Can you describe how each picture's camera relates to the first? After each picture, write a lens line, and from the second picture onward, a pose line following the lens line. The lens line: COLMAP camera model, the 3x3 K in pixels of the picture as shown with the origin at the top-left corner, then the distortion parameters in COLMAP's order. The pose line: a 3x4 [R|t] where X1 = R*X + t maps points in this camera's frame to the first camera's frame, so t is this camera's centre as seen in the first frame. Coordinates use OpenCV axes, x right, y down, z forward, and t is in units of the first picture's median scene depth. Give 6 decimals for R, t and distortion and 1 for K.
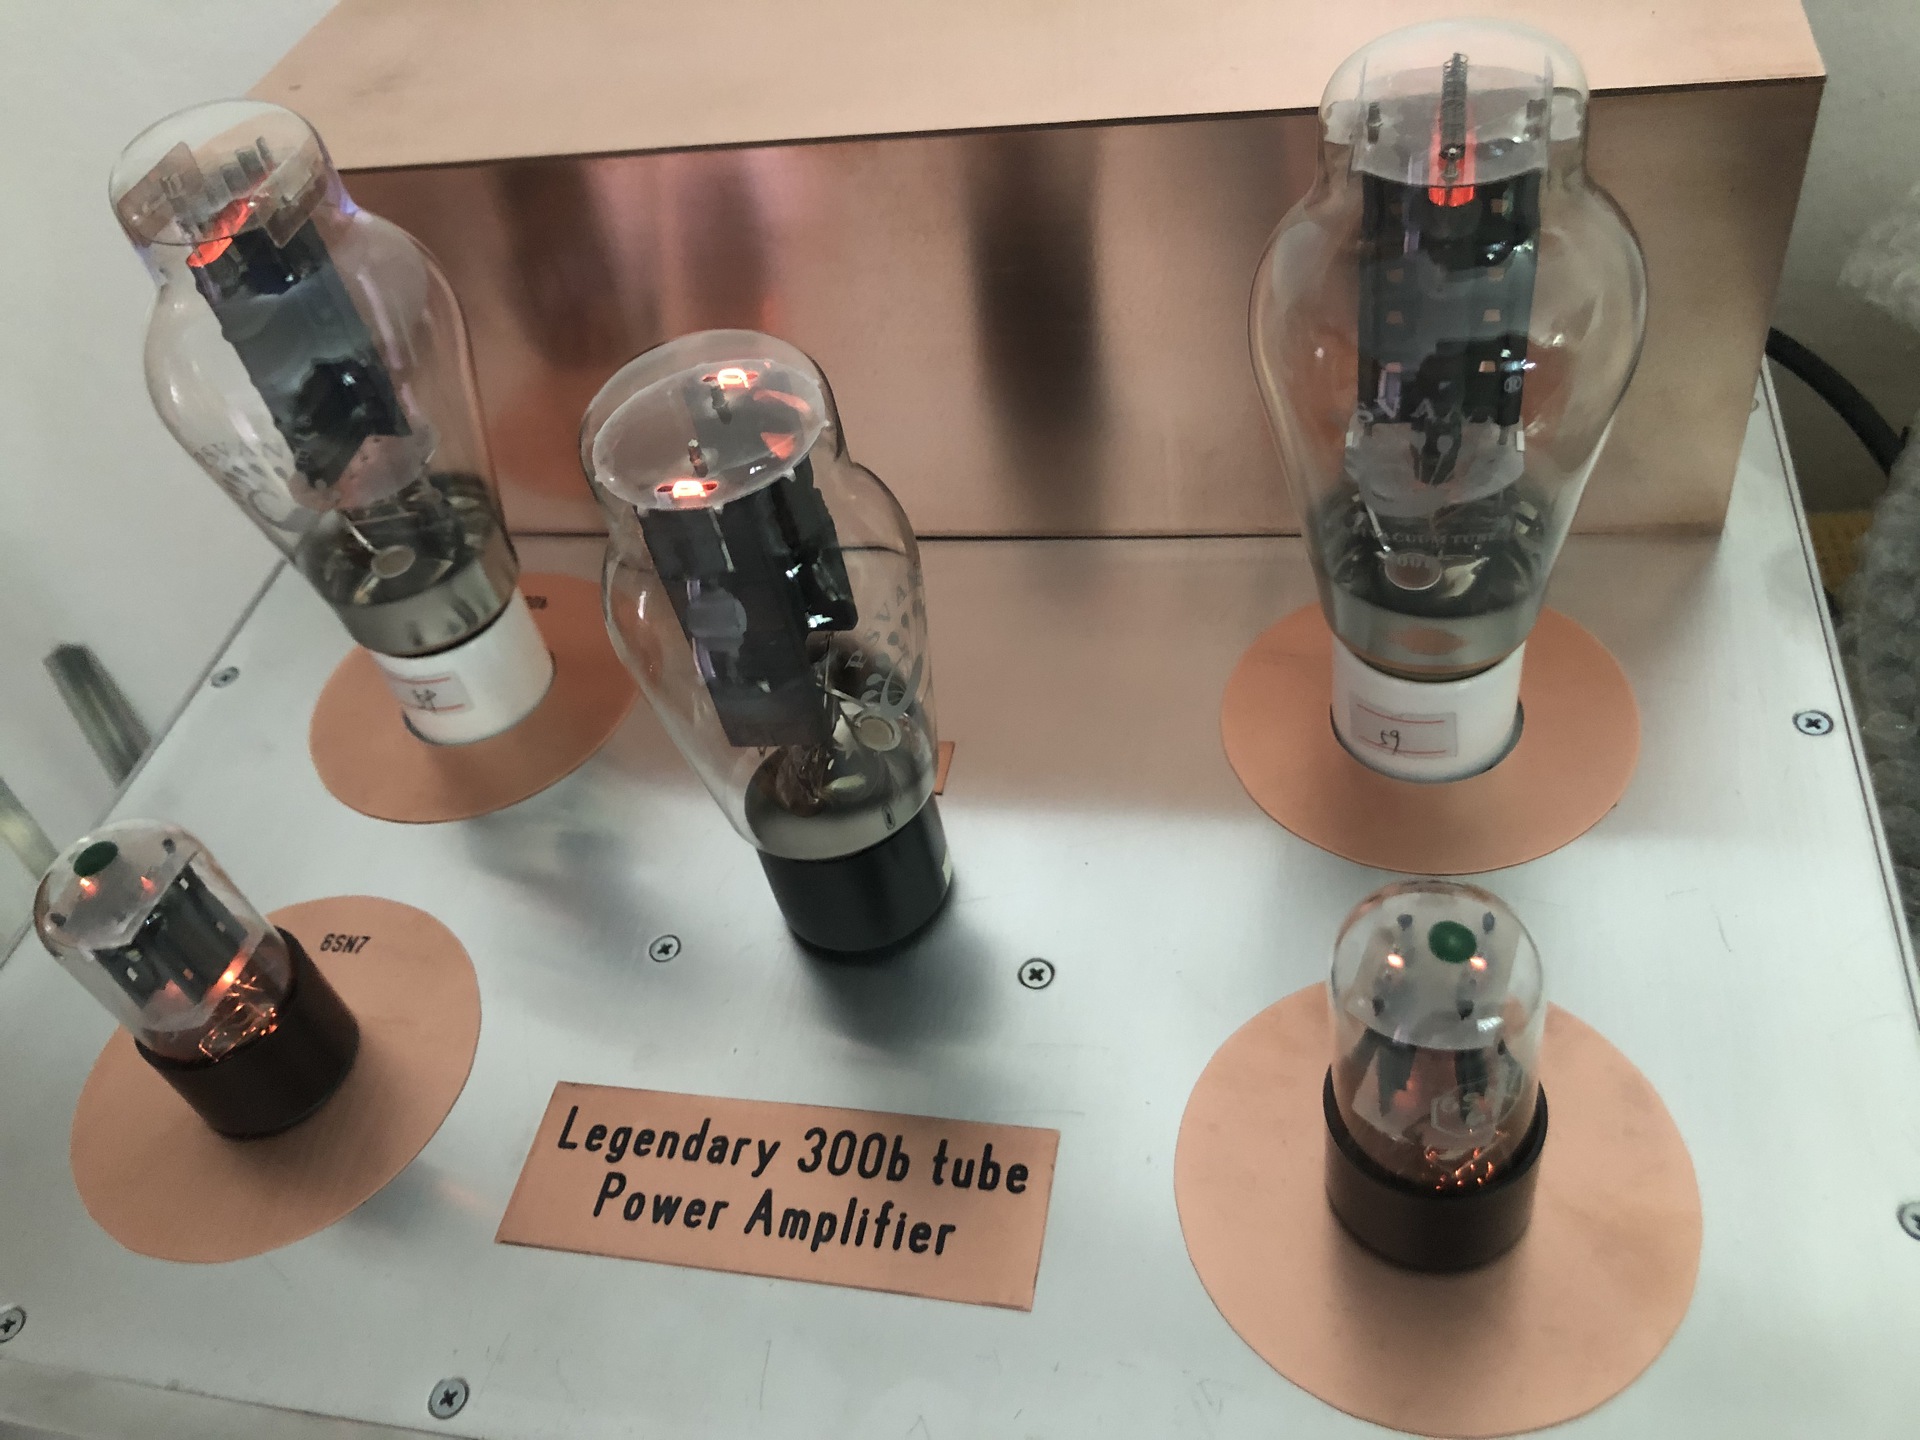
lens RADIAL K [[1588.4, 0, 960.0], [0, 1588.4, 696.9], [0, 0, 1]] dist [-0.049471, 0.001825]
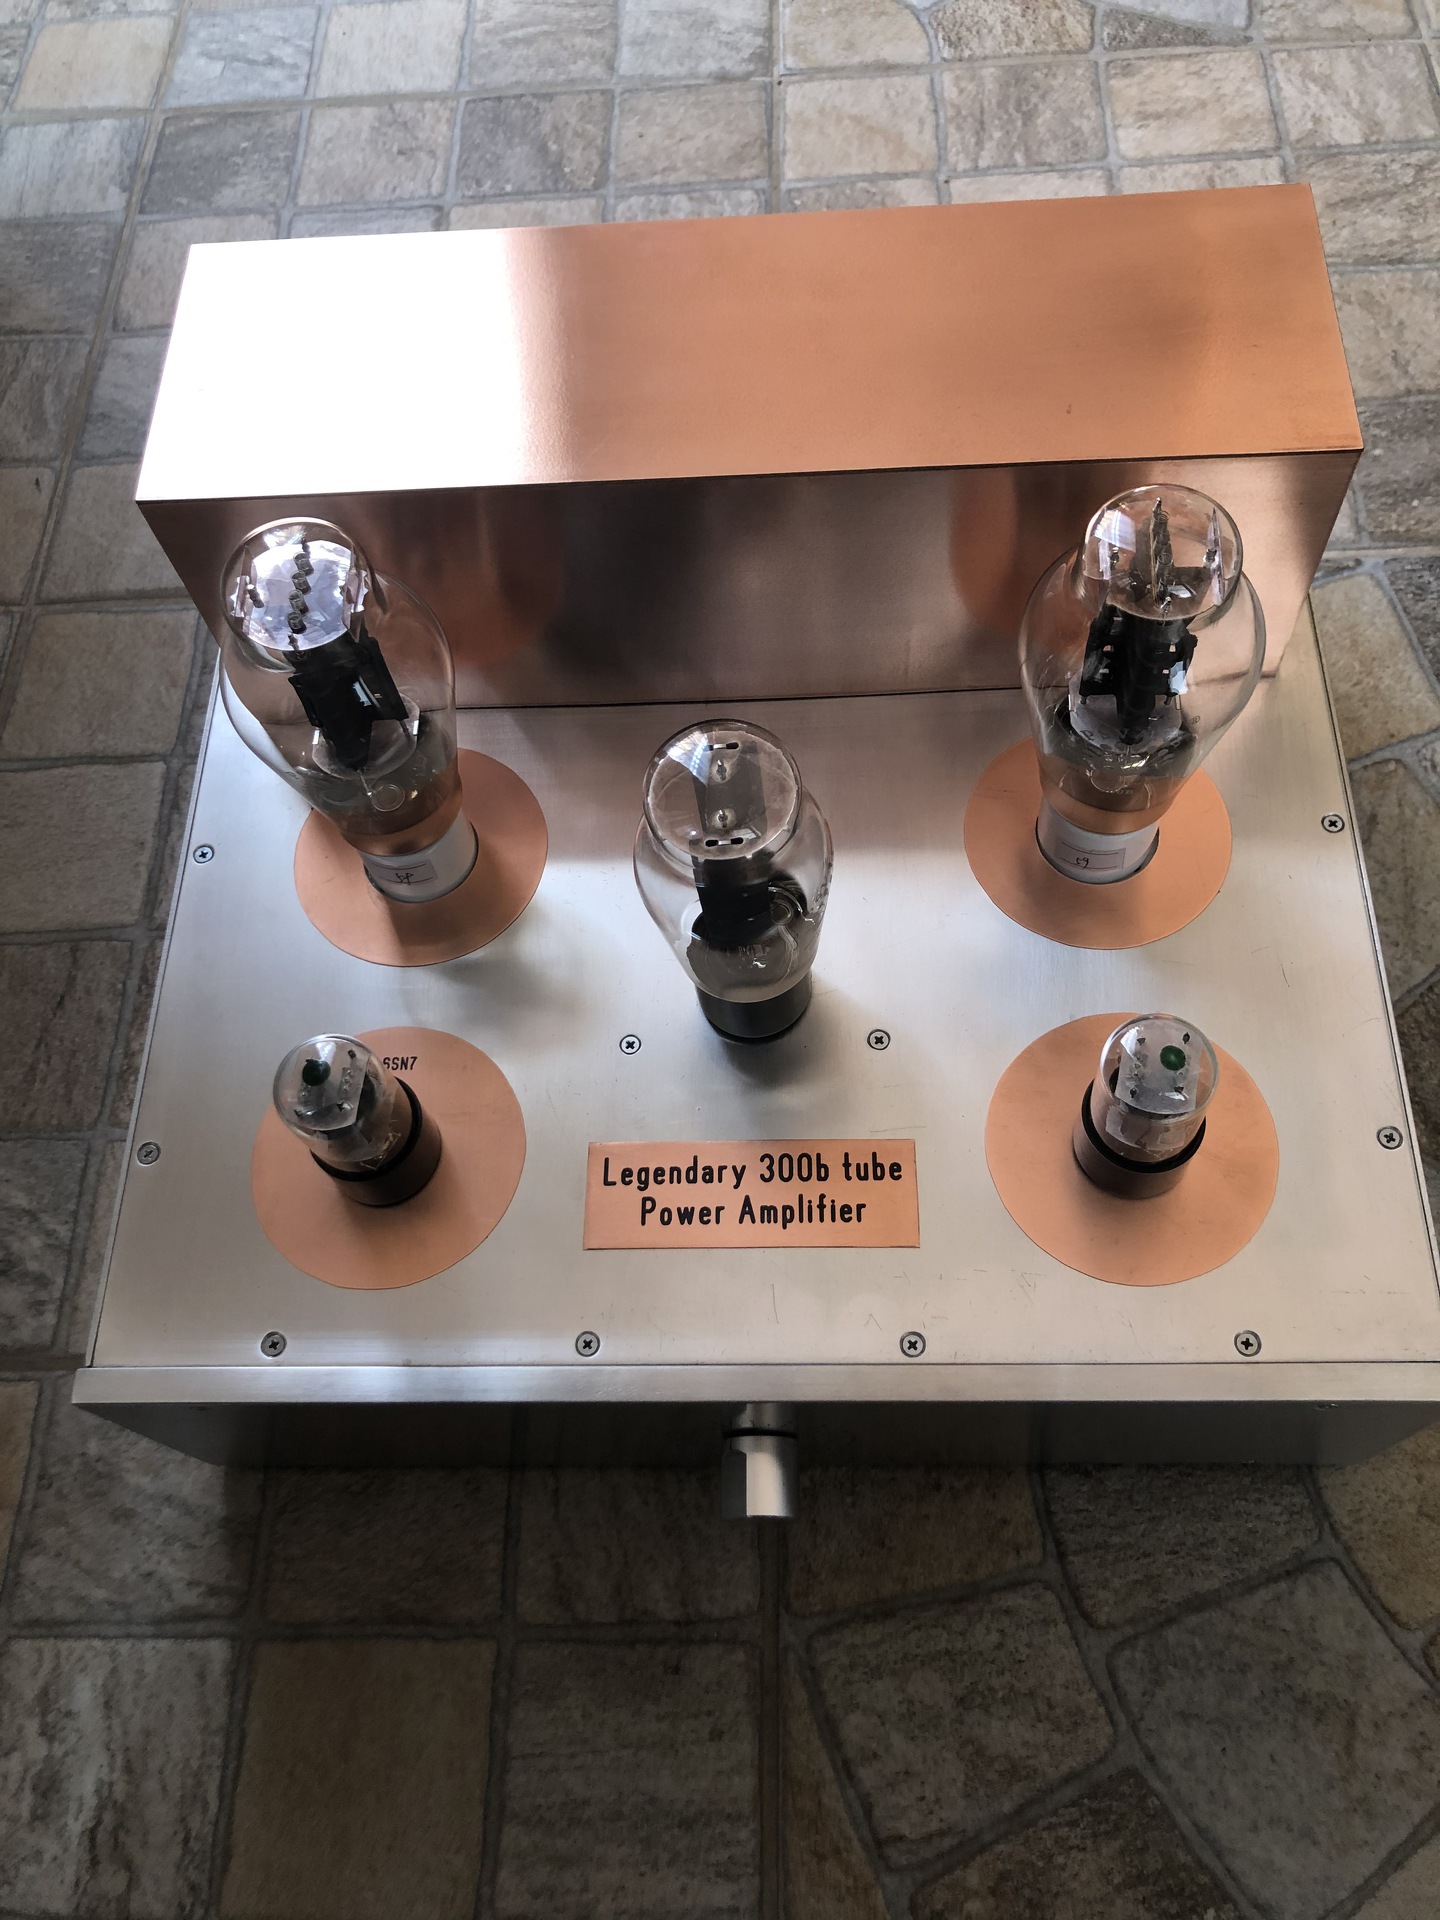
lens RADIAL K [[1544.1, 0, 738.6], [0, 1544.1, 961.4], [0, 0, 1]] dist [-0.003816, 0.012527]
pose [[0.979801, -0.118493, 0.161091, -0.361503], [0.065907, 0.951878, 0.299306, -0.409970], [-0.188804, -0.282643, 0.940460, -0.458918]]
